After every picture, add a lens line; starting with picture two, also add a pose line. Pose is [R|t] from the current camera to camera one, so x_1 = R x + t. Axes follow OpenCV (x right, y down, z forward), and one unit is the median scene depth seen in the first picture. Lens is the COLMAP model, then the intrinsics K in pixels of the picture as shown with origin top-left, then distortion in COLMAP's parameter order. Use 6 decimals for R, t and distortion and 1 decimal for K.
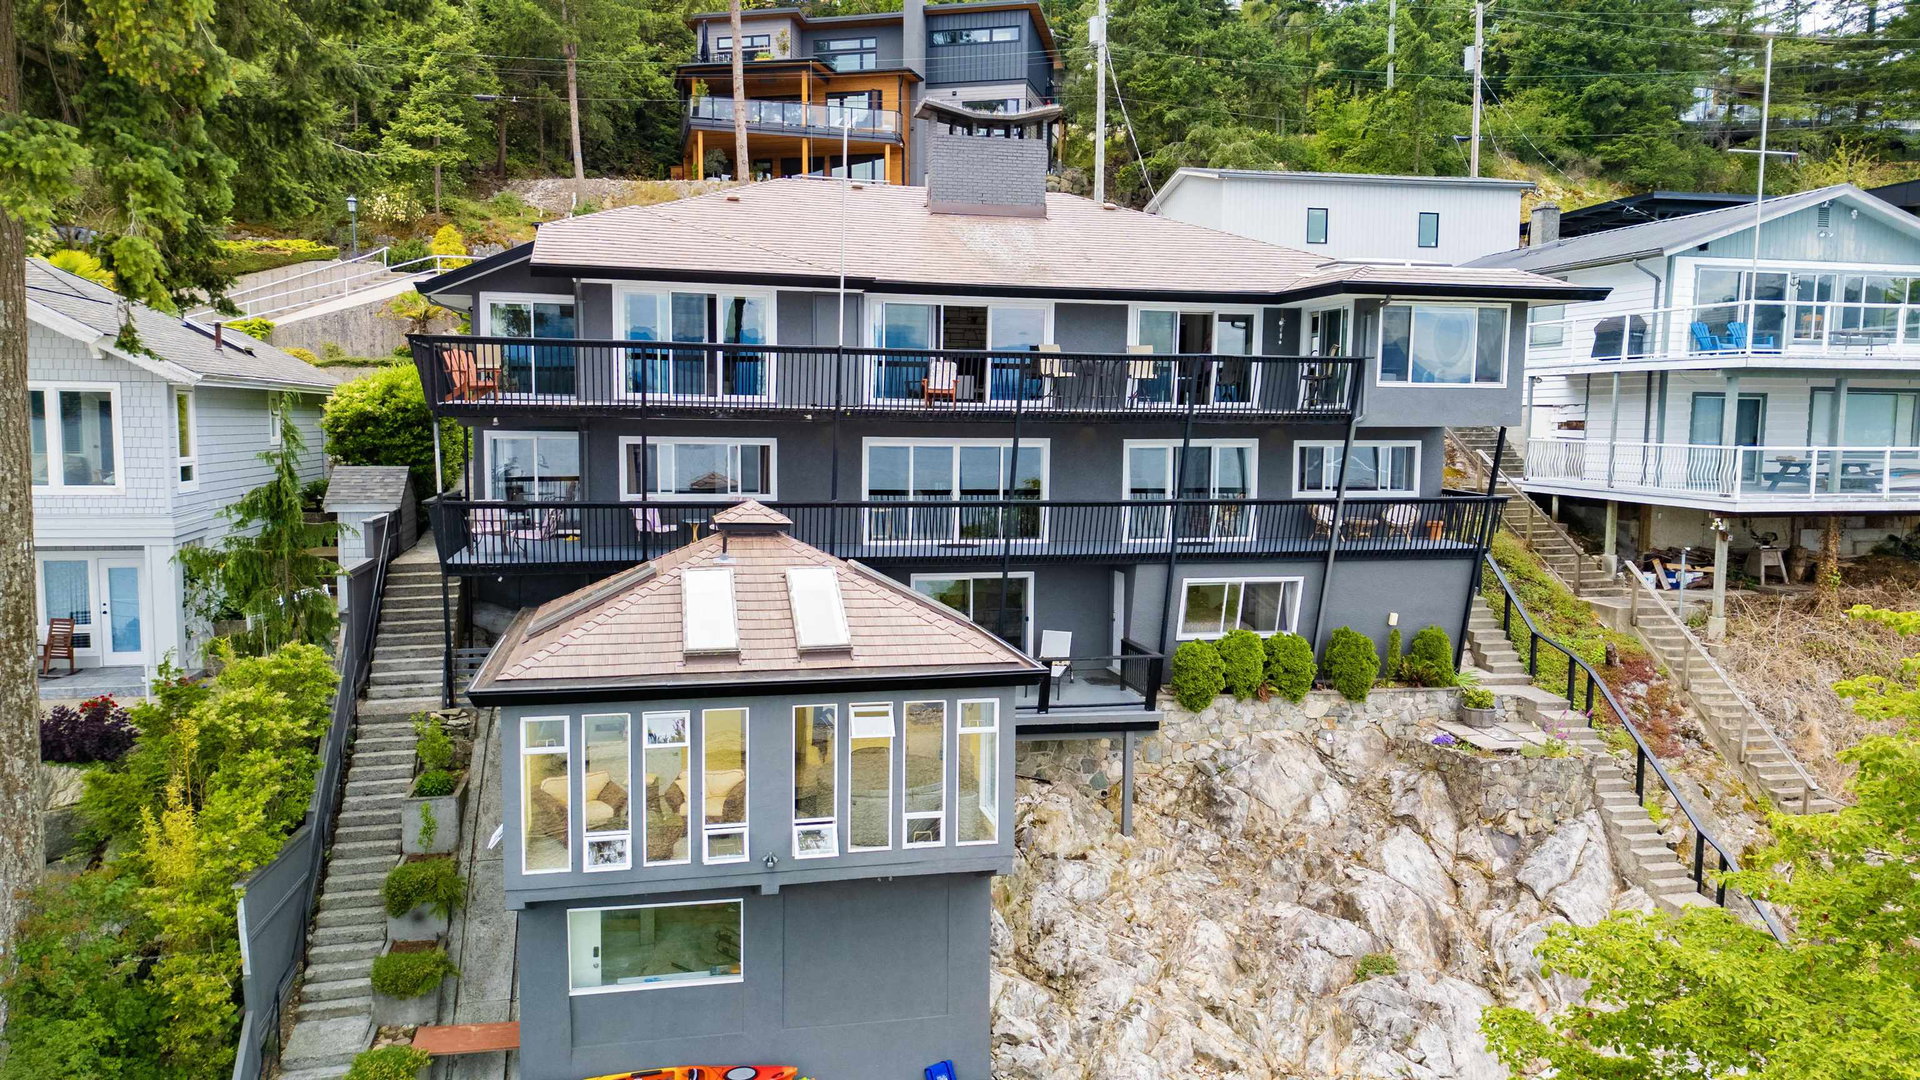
lens RADIAL K [[1284.9, 0, 960.0], [0, 1284.9, 540.0], [0, 0, 1]] dist [0.001571, 0.000079]
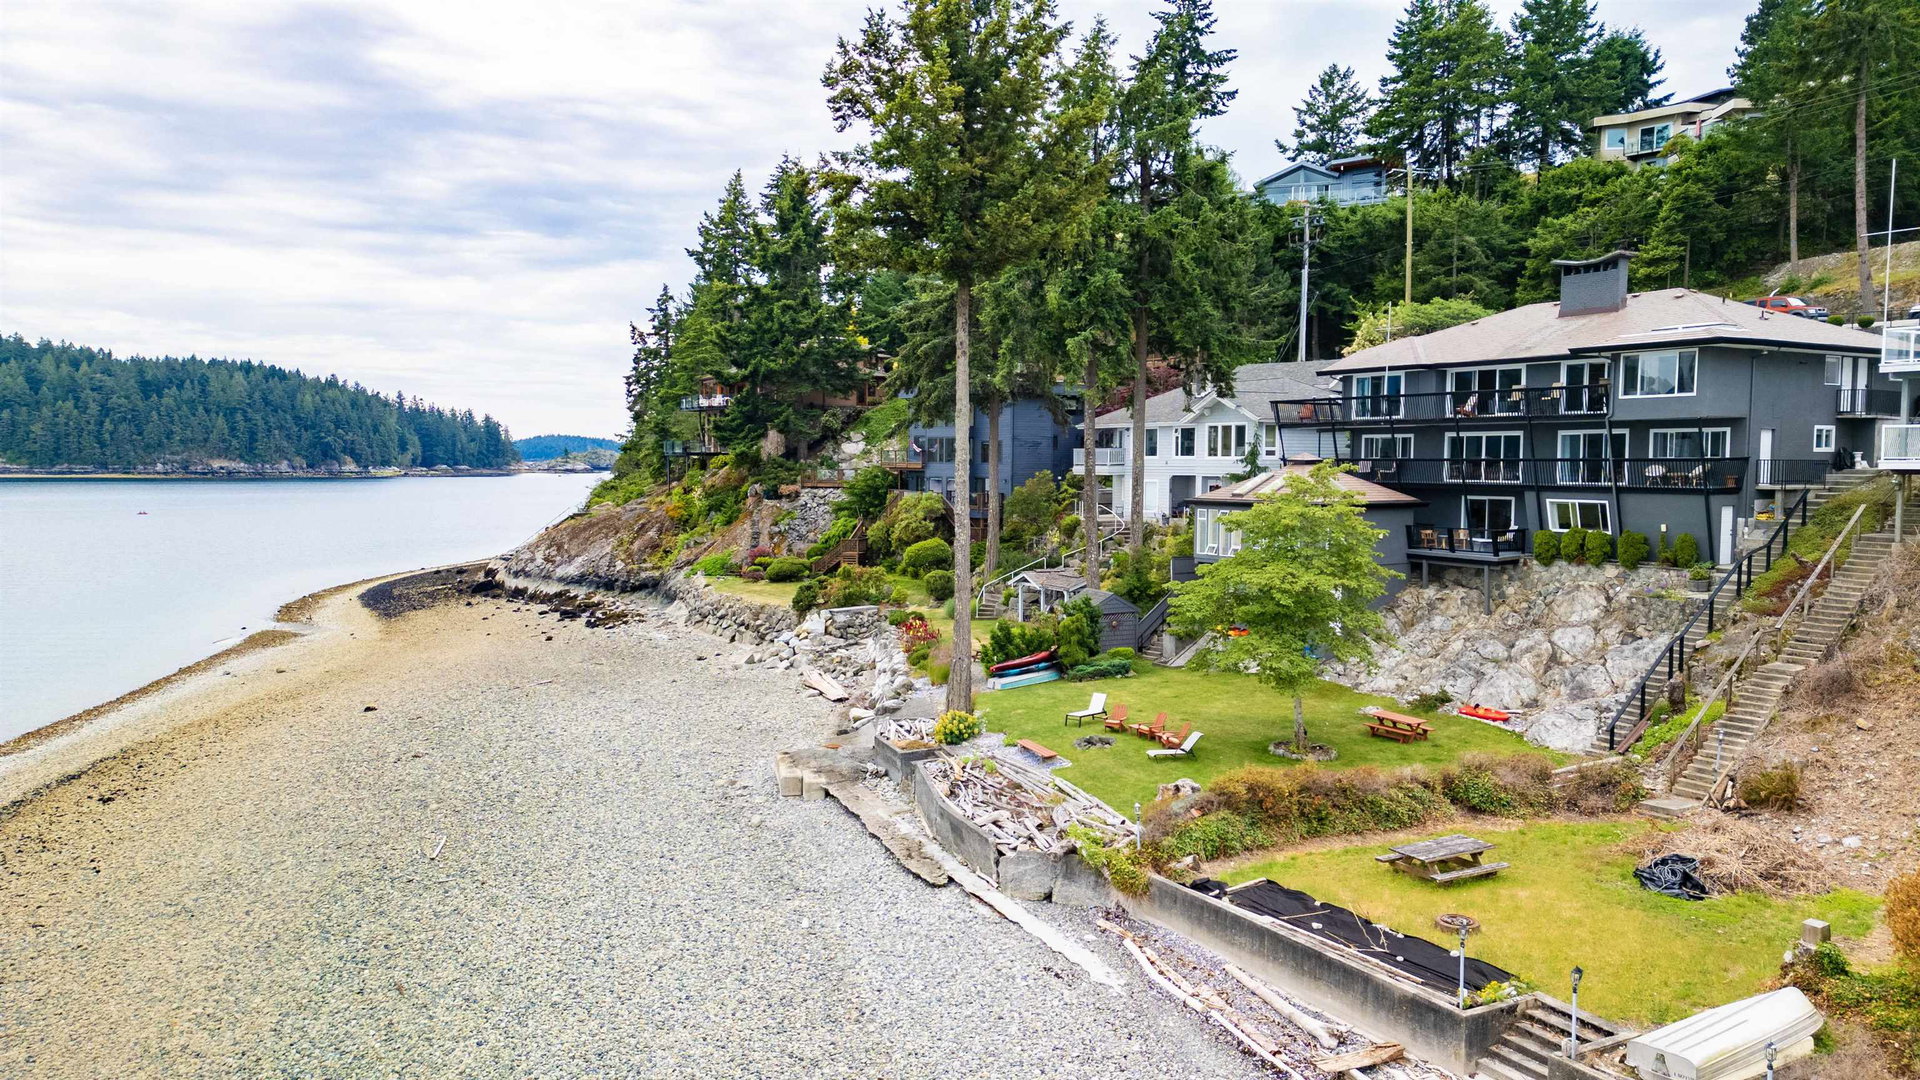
lens RADIAL K [[1284.9, 0, 960.0], [0, 1284.9, 540.0], [0, 0, 1]] dist [0.001571, 0.000079]
pose [[0.351814, 0.053962, -0.934513, 1.724698], [-0.083242, 0.996185, 0.026185, 0.117169], [0.932361, 0.068579, 0.354964, -0.553335]]
